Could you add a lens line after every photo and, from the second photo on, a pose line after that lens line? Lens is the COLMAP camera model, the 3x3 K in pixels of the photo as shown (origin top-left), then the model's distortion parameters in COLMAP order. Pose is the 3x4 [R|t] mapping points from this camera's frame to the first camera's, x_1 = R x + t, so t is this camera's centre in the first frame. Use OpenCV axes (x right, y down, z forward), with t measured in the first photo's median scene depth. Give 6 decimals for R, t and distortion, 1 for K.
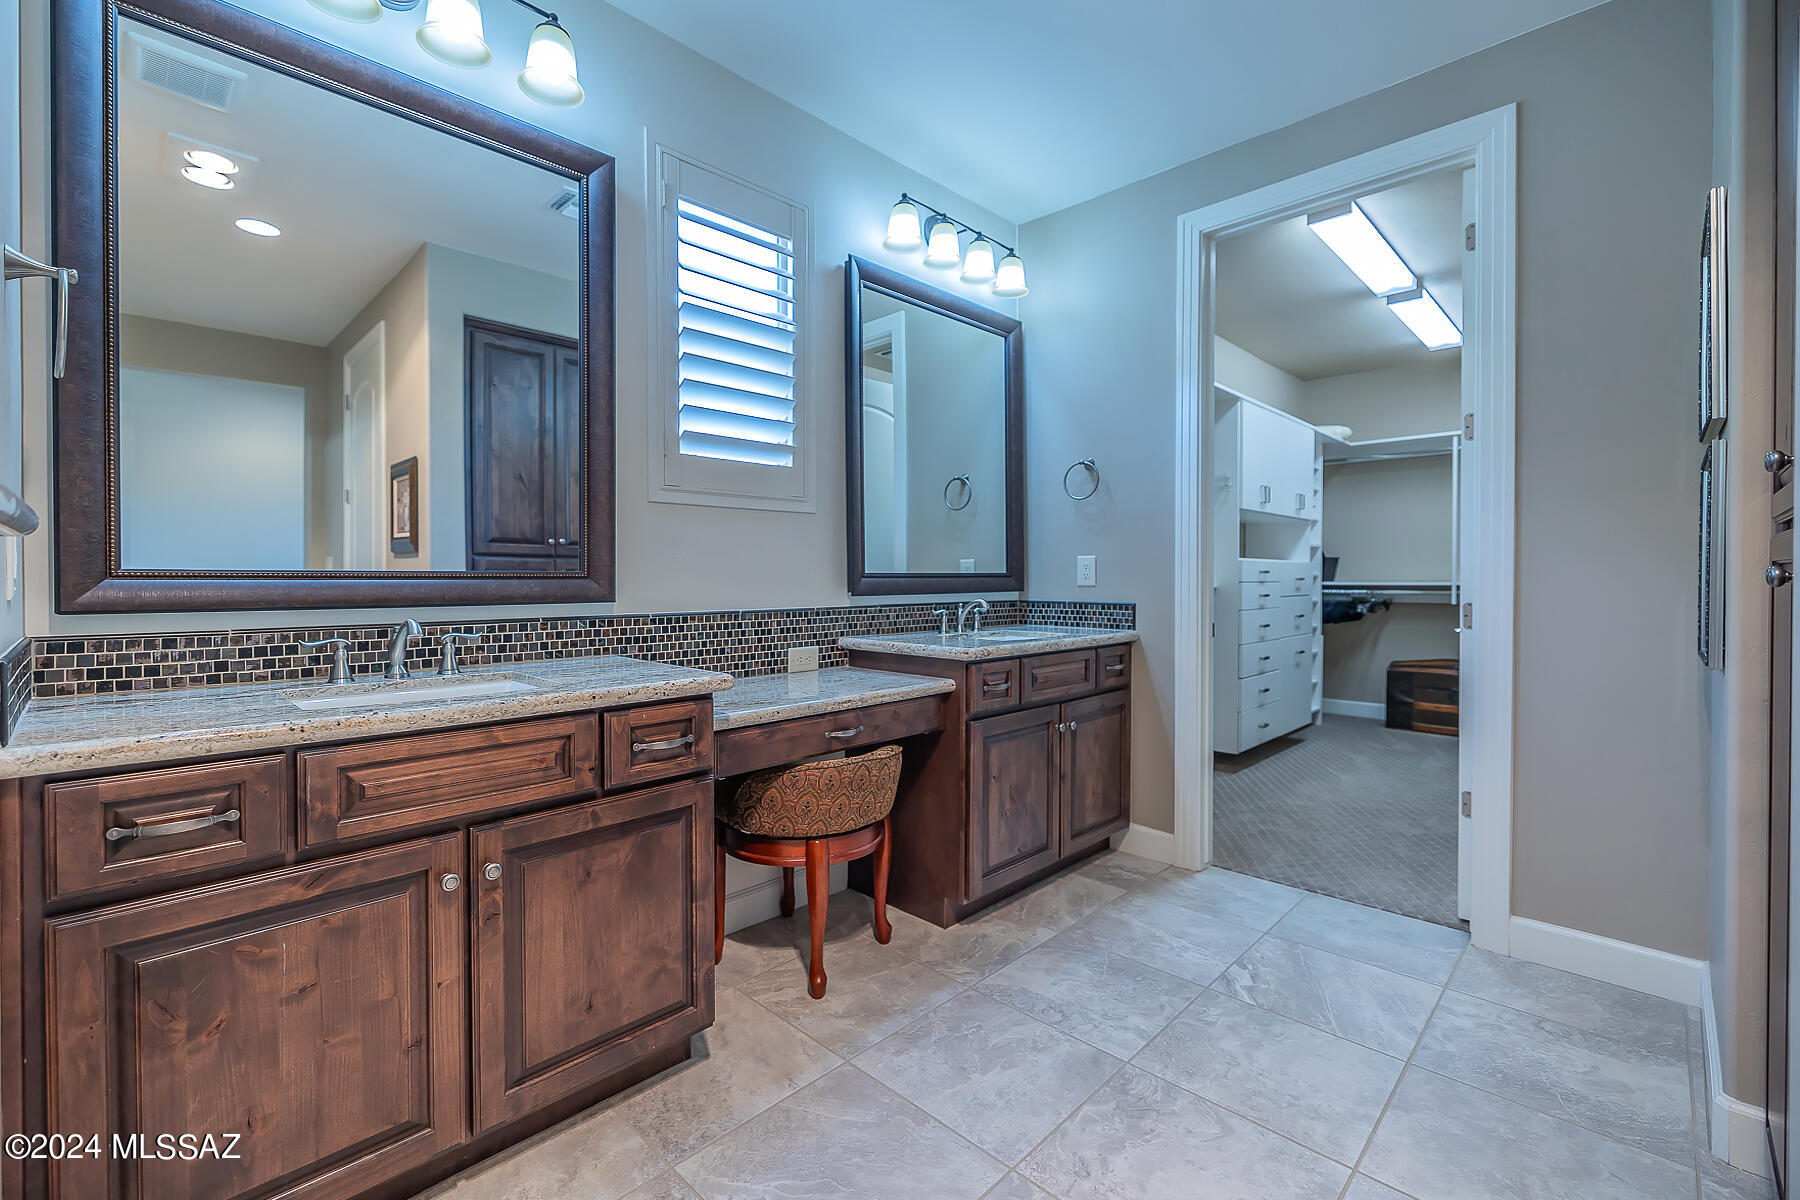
lens RADIAL K [[771.4, 0, 825.1], [0, 771.4, 579.8], [0, 0, 1]] dist [-0.004525, 0.000567]
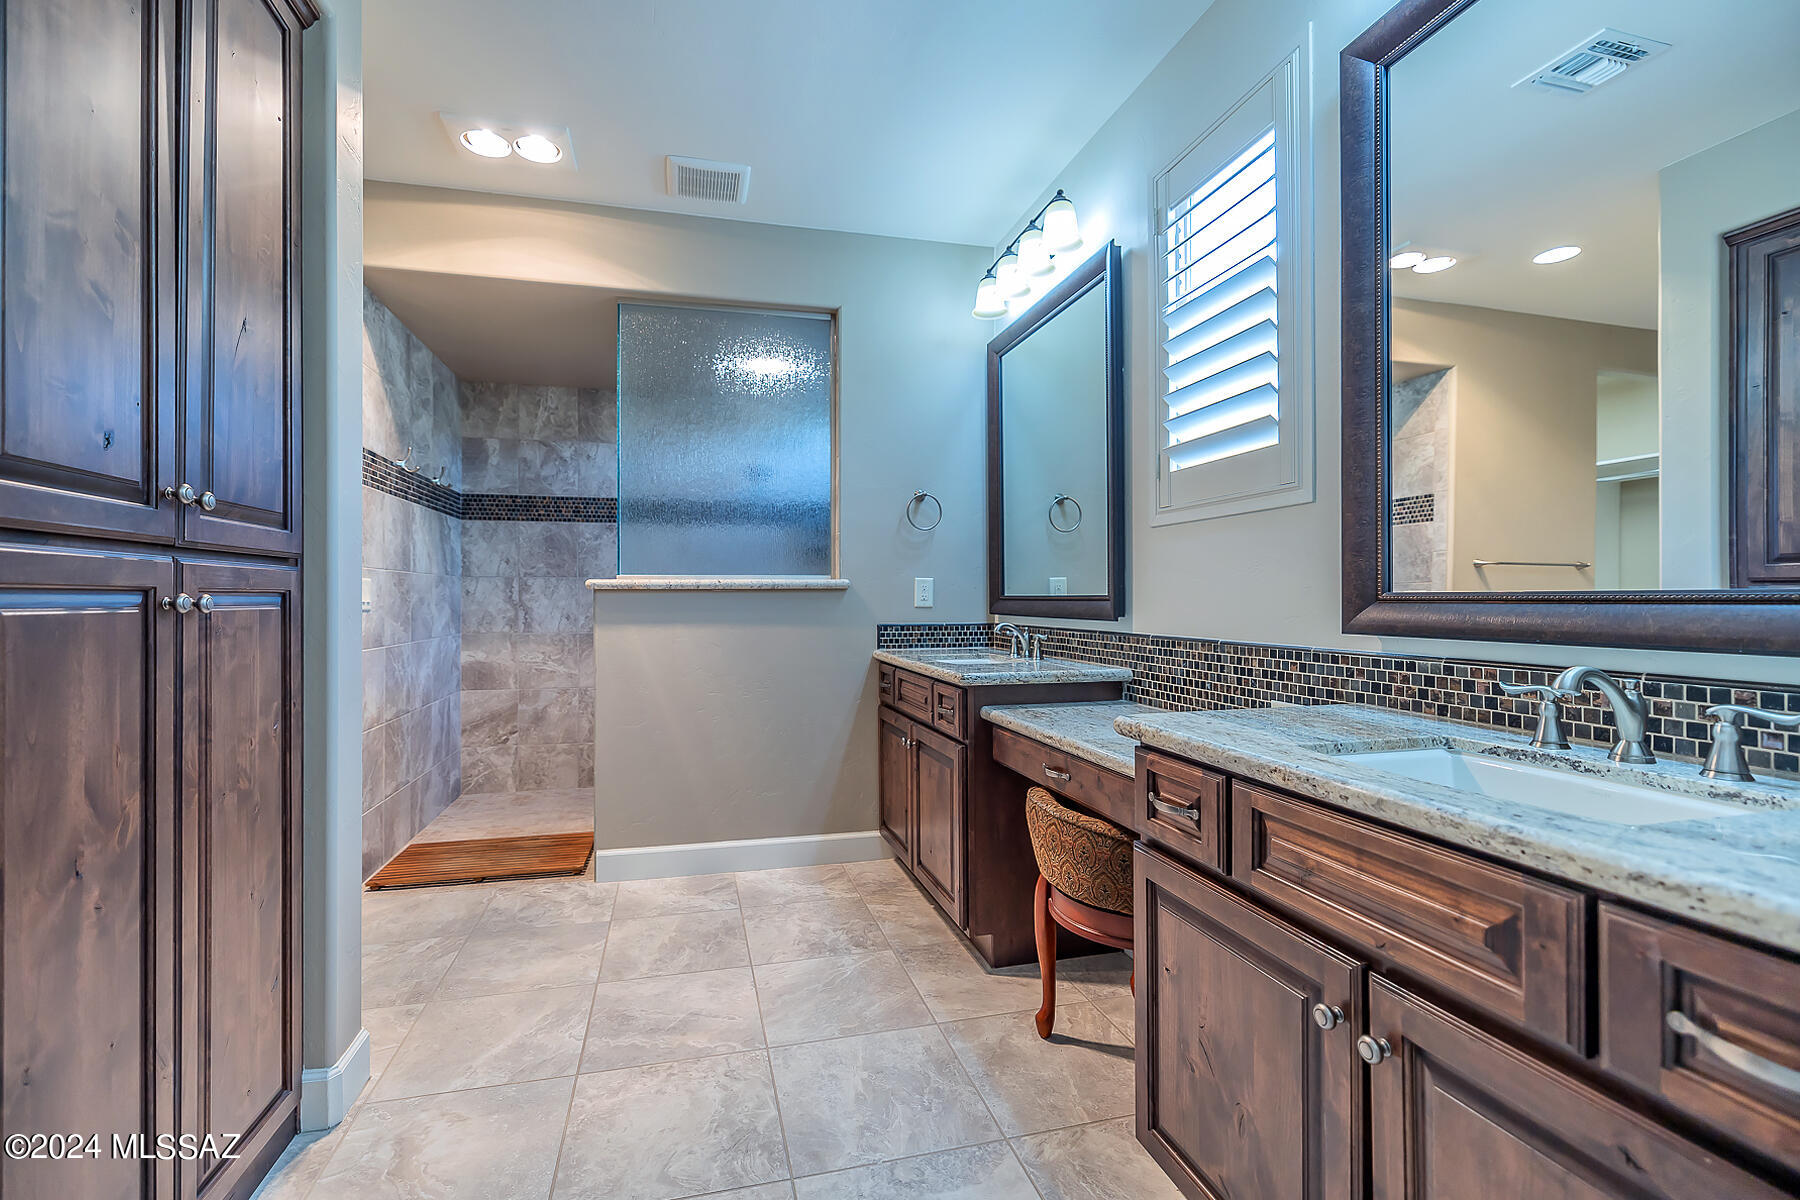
lens RADIAL K [[771.4, 0, 877.2], [0, 771.4, 600.8], [0, 0, 1]] dist [-0.004525, 0.000567]
pose [[-0.474480, -0.006066, -0.880246, 1.031948], [-0.016447, 0.999863, 0.001975, 0.002717], [0.880113, 0.015414, -0.474514, 1.397101]]
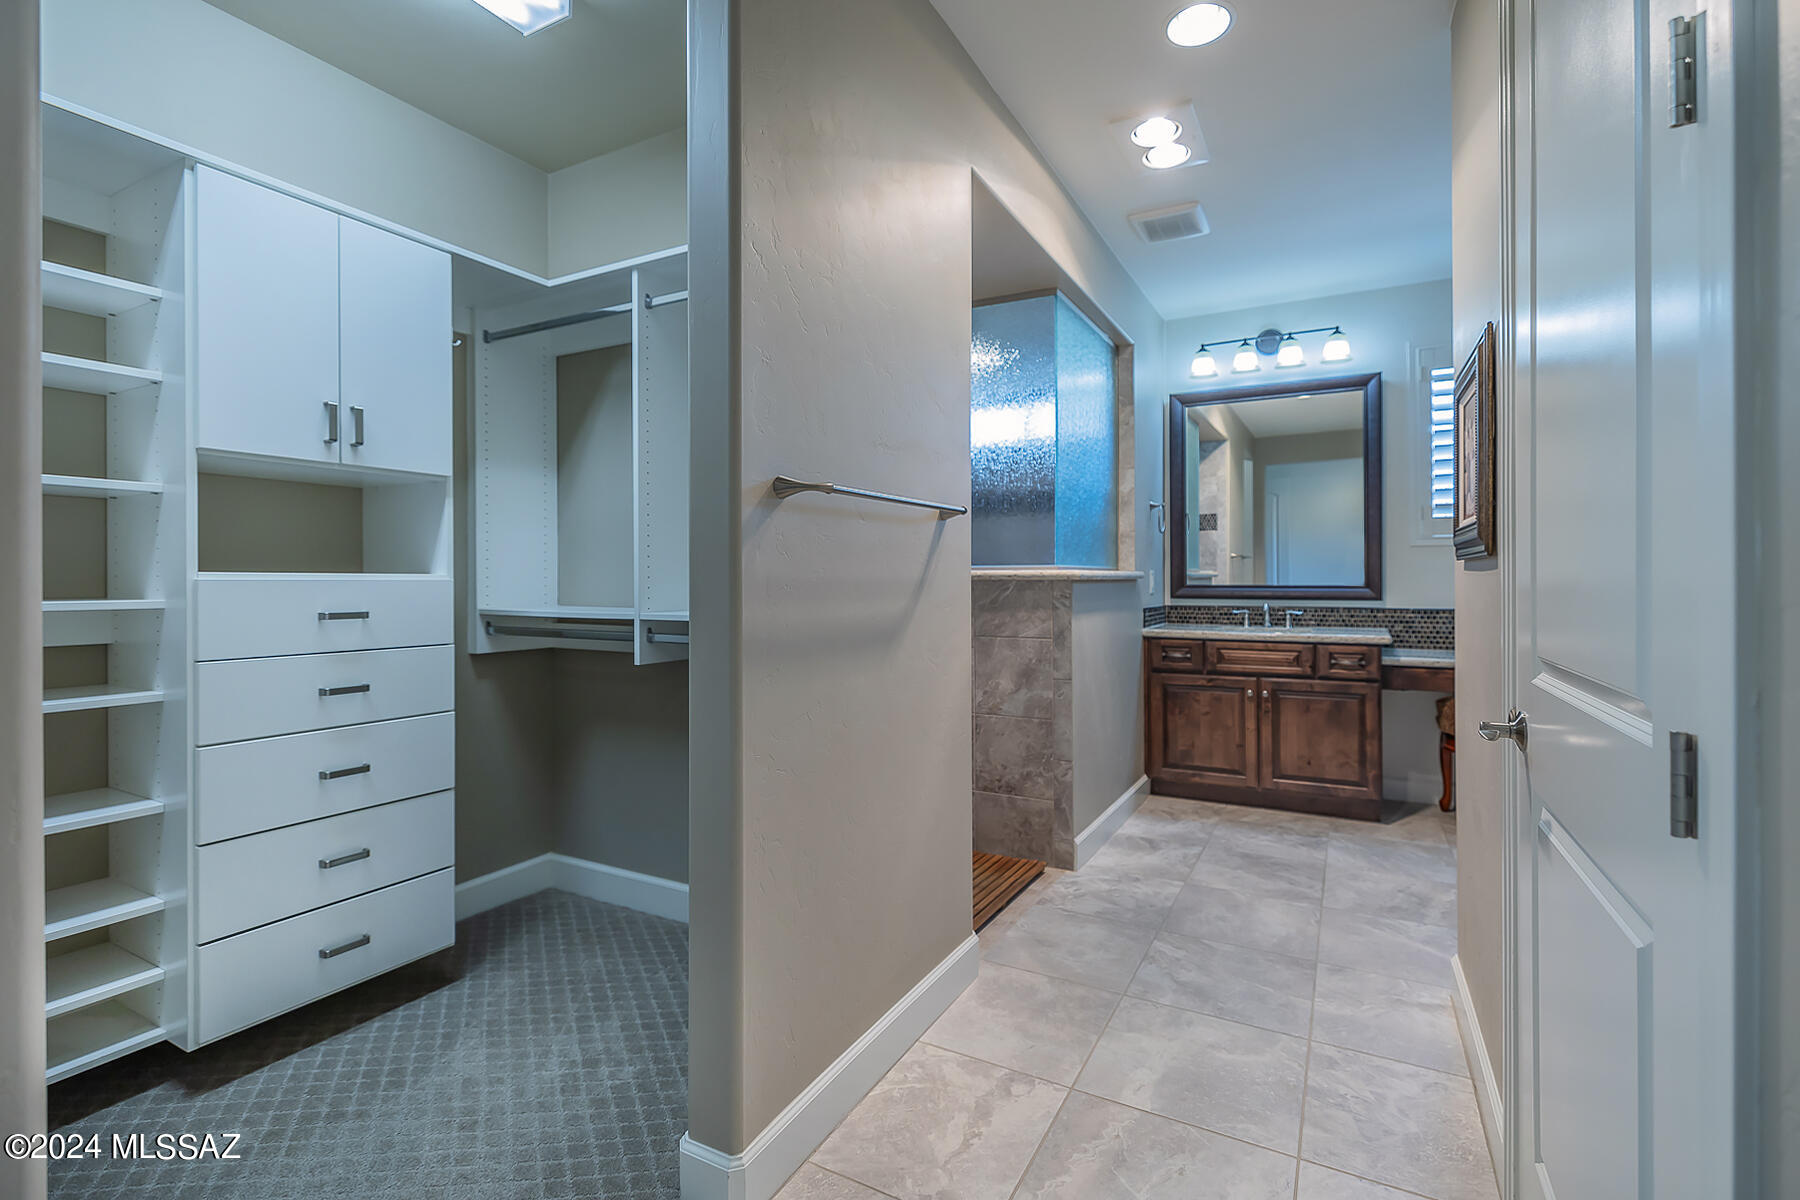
lens RADIAL K [[771.4, 0, 897.0], [0, 771.4, 587.3], [0, 0, 1]] dist [-0.004525, 0.000567]
pose [[0.295339, 0.015656, -0.955264, 1.359806], [-0.006297, 0.999876, 0.014441, -0.028402], [0.955372, 0.001751, 0.295401, -0.814149]]
